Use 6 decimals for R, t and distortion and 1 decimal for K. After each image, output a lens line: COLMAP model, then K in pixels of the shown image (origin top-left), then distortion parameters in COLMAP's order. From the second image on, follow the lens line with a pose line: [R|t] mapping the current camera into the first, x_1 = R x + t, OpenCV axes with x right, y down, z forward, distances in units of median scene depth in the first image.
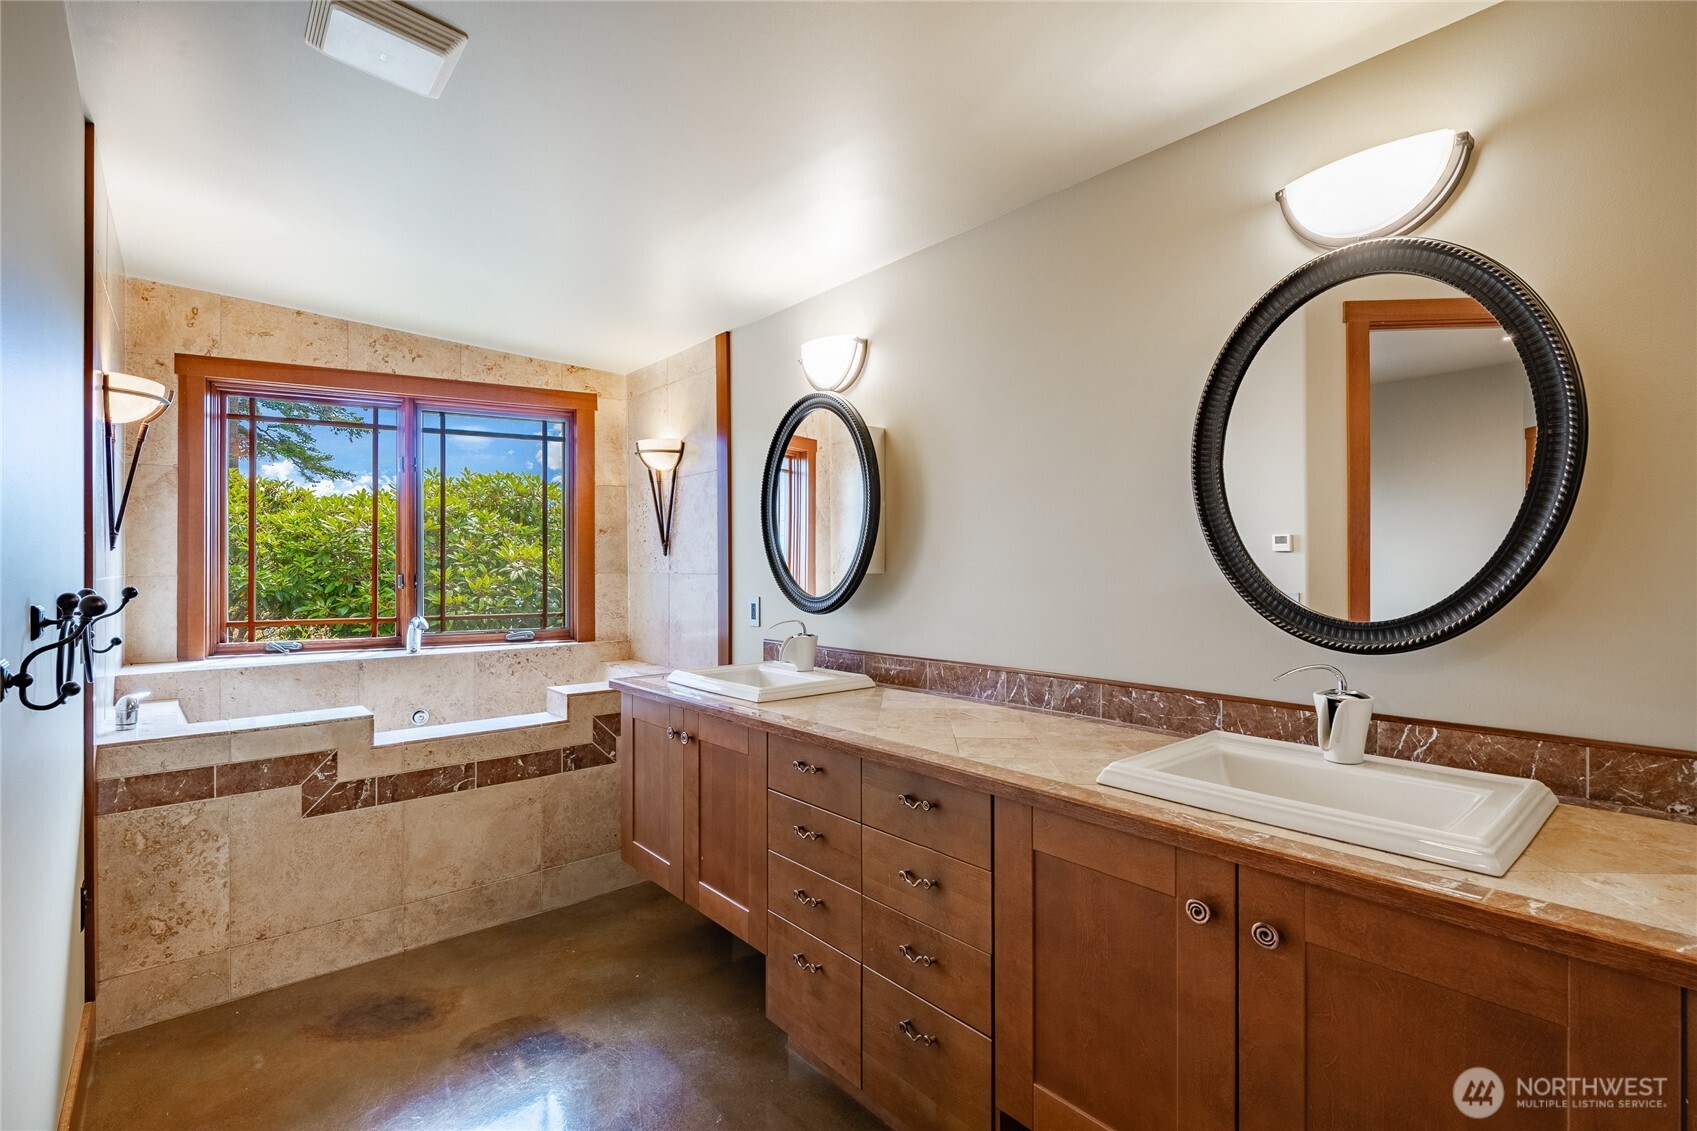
lens RADIAL K [[780.2, 0, 847.5], [0, 780.2, 562.7], [0, 0, 1]] dist [0.004889, -0.003629]
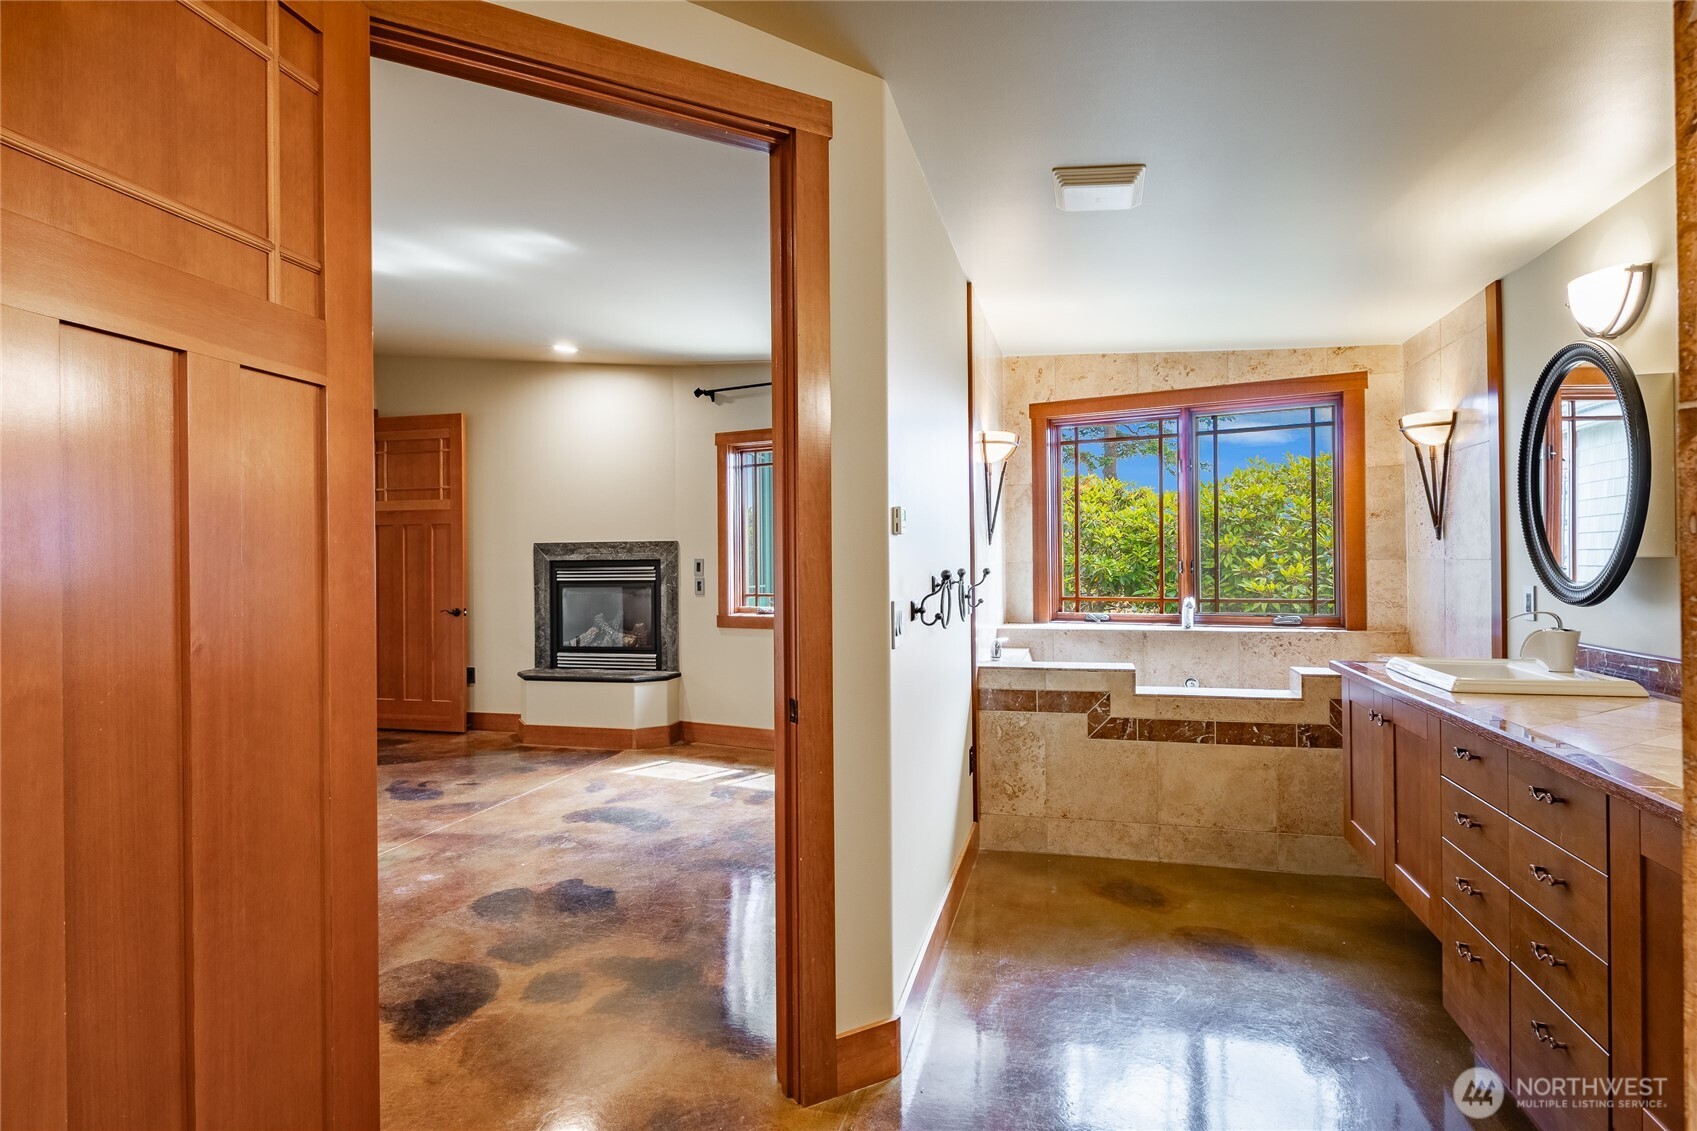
lens RADIAL K [[873.4, 0, 845.8], [0, 873.4, 558.1], [0, 0, 1]] dist [0.007157, -0.000202]
pose [[0.559050, -0.005694, -0.829114, 0.293834], [0.012922, 0.999915, 0.001846, 0.002190], [0.829033, -0.011746, 0.559076, -0.179087]]
